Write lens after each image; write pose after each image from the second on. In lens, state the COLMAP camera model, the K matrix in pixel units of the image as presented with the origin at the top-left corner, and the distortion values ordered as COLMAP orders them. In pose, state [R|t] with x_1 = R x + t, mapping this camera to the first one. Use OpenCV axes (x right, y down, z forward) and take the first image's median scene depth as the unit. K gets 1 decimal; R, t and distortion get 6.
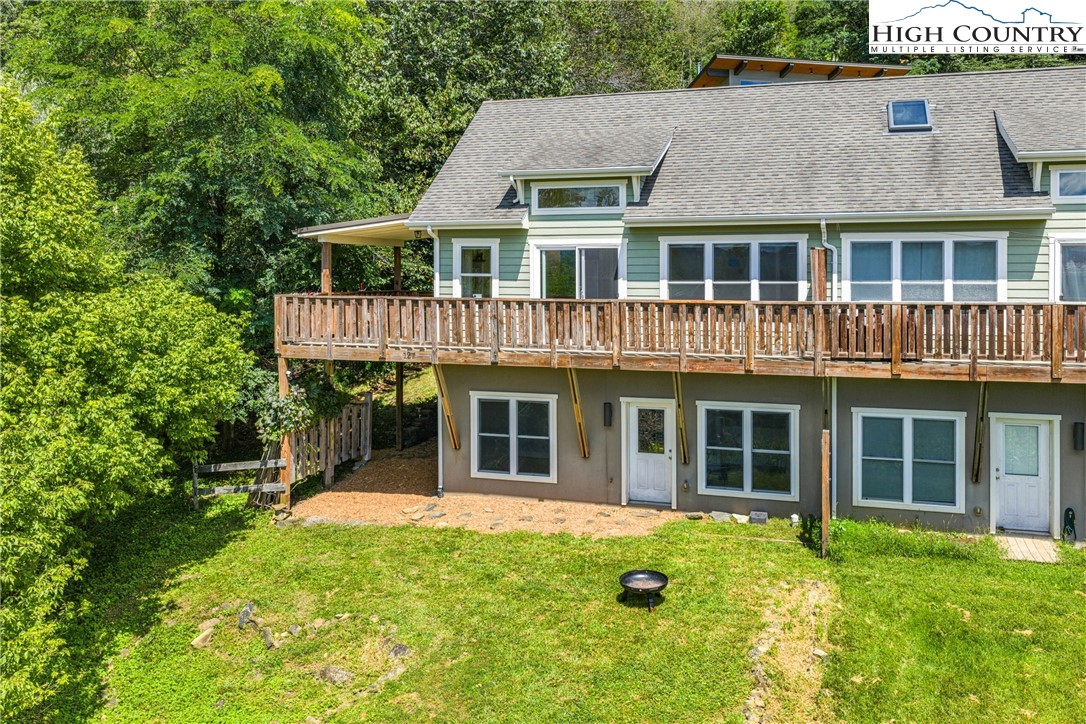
lens RADIAL K [[934.2, 0, 543.6], [0, 934.2, 275.2], [0, 0, 1]] dist [0.007658, 0.007927]
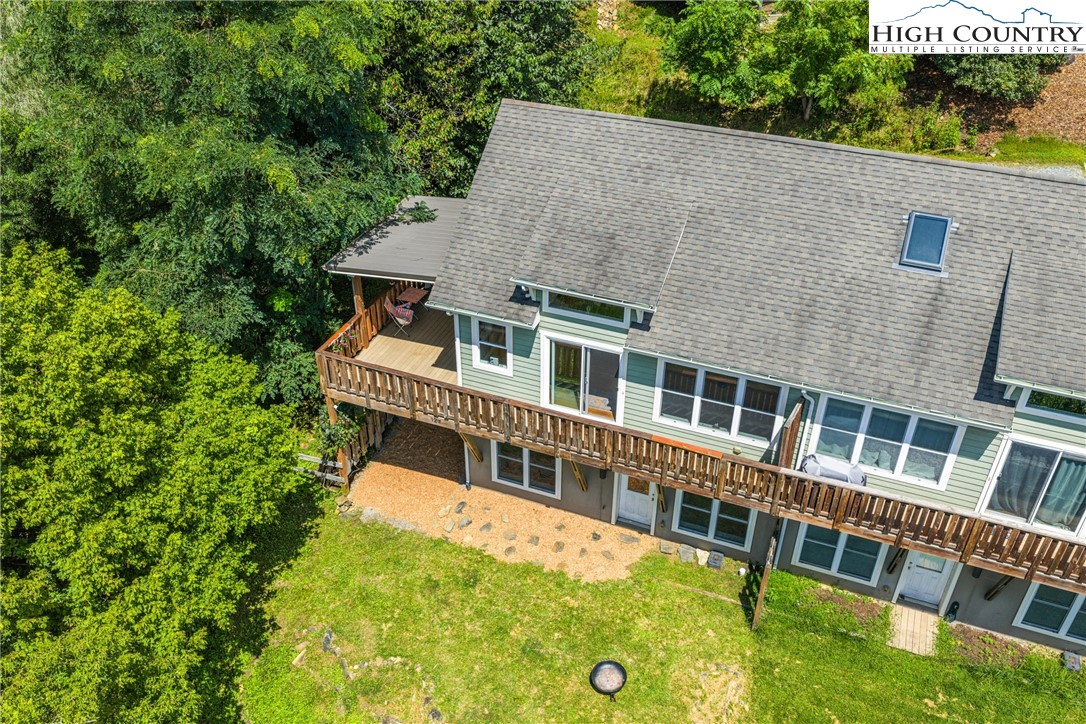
lens RADIAL K [[905.5, 0, 541.1], [0, 905.5, 376.3], [0, 0, 1]] dist [0.016293, 0.001985]
pose [[0.997978, 0.043501, -0.046334, 0.039106], [-0.009220, 0.820428, 0.571676, -0.634433], [0.062883, -0.570093, 0.819170, 0.117588]]
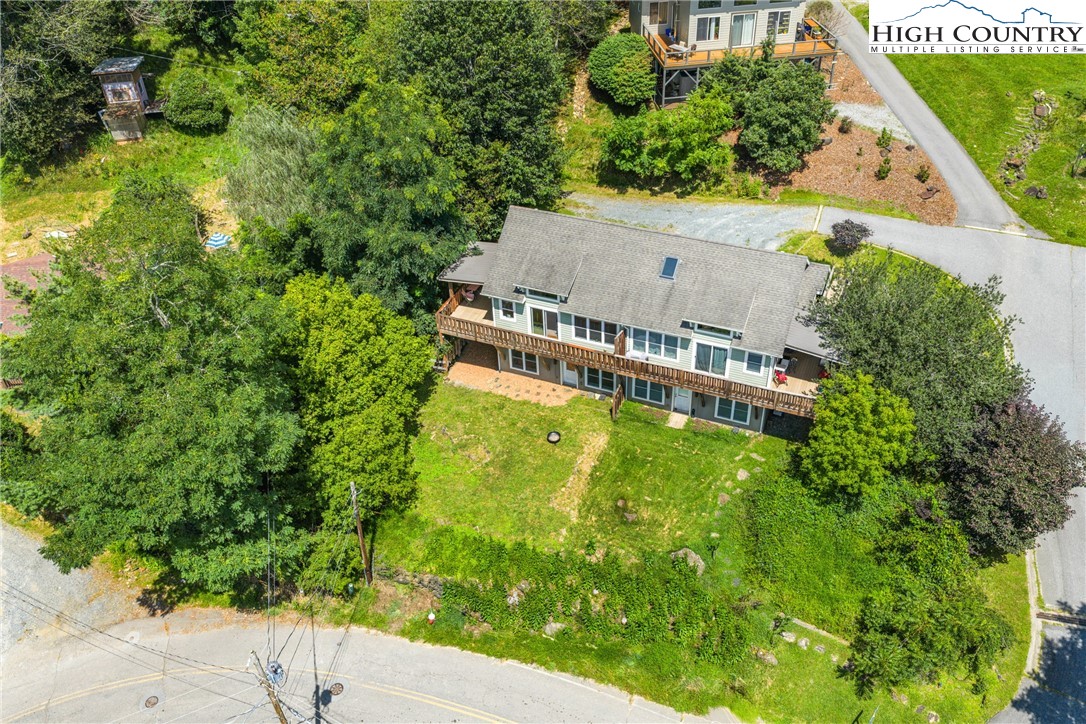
lens RADIAL K [[905.5, 0, 541.1], [0, 905.5, 376.3], [0, 0, 1]] dist [0.016293, 0.001985]
pose [[0.995374, 0.030244, -0.091197, 0.292254], [0.032546, 0.786918, 0.616199, -1.591634], [0.090401, -0.616317, 0.782293, -1.262913]]
